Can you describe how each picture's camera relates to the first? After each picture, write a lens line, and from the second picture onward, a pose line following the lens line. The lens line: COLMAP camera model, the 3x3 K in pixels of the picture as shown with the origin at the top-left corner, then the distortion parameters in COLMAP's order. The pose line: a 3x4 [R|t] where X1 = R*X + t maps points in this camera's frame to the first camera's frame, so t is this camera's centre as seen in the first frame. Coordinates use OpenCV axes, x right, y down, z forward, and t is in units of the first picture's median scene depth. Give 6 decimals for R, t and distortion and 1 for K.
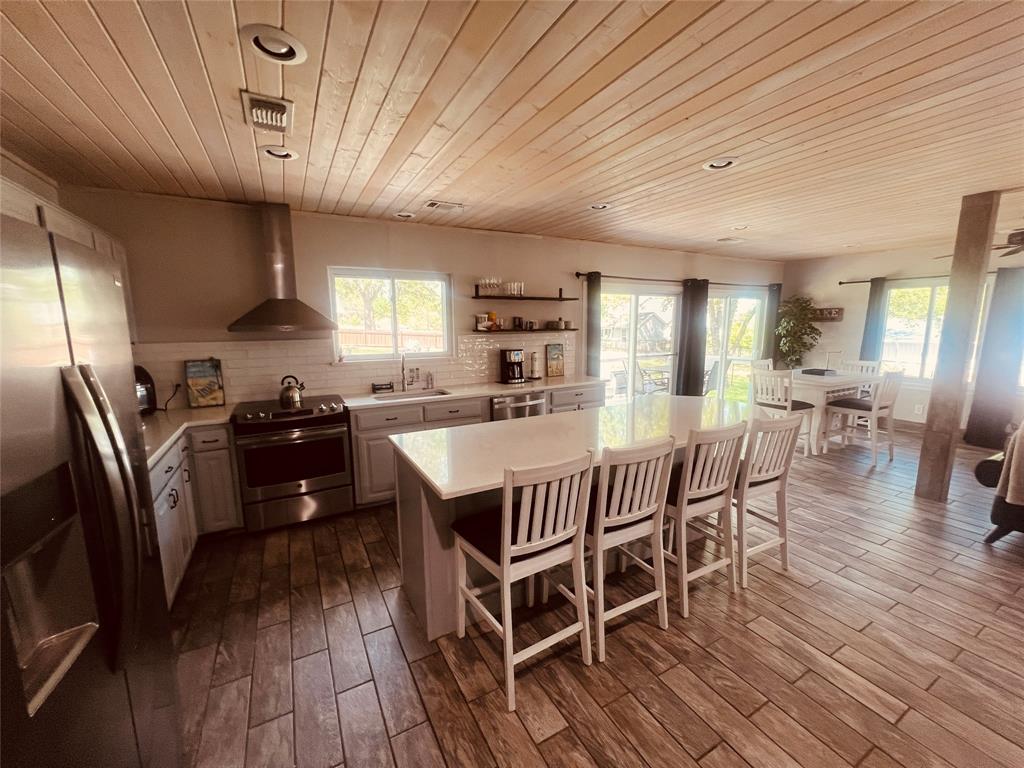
lens RADIAL K [[411.7, 0, 505.9], [0, 411.7, 385.6], [0, 0, 1]] dist [-0.000850, 0.001022]
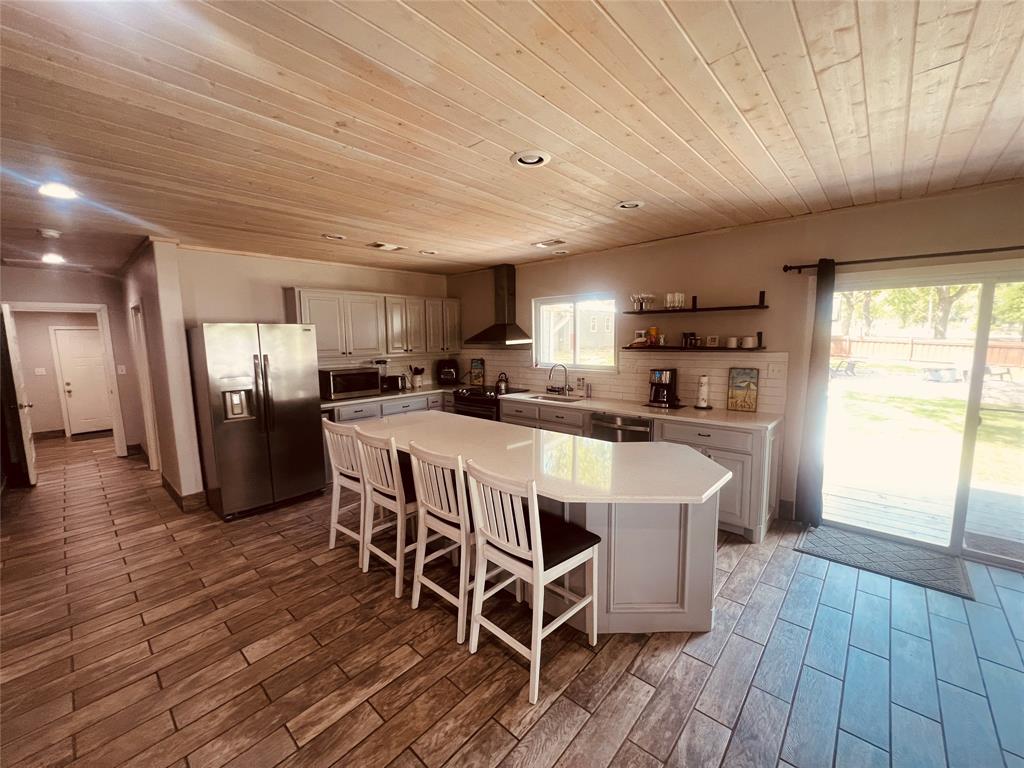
lens RADIAL K [[411.7, 0, 508.8], [0, 411.7, 384.6], [0, 0, 1]] dist [-0.000850, 0.001022]
pose [[0.326551, 0.111786, -0.938546, 0.779857], [-0.135713, 0.988238, 0.070486, -0.076794], [0.935386, 0.104355, 0.337880, 0.418672]]
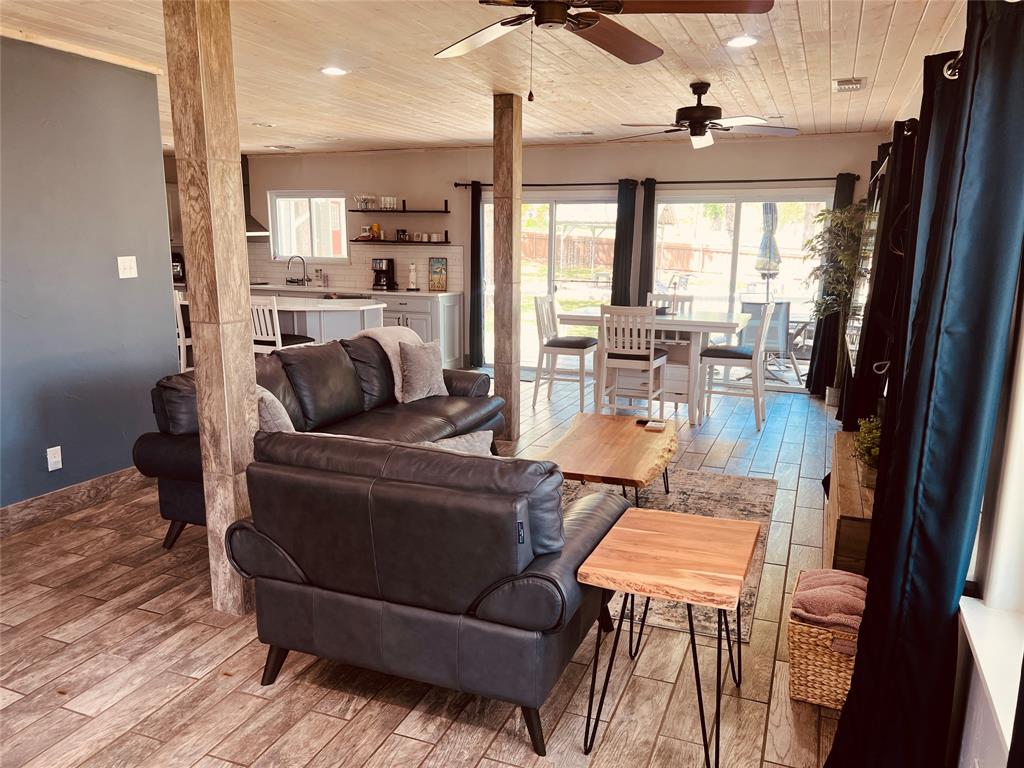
lens RADIAL K [[772.5, 0, 512.0], [0, 772.5, 385.9], [0, 0, 1]] dist [0.068634, 0.000444]
pose [[0.636925, 0.159724, -0.754198, 1.958341], [-0.136327, 0.986220, 0.093733, 0.006328], [0.758777, 0.043117, 0.649922, -0.071738]]
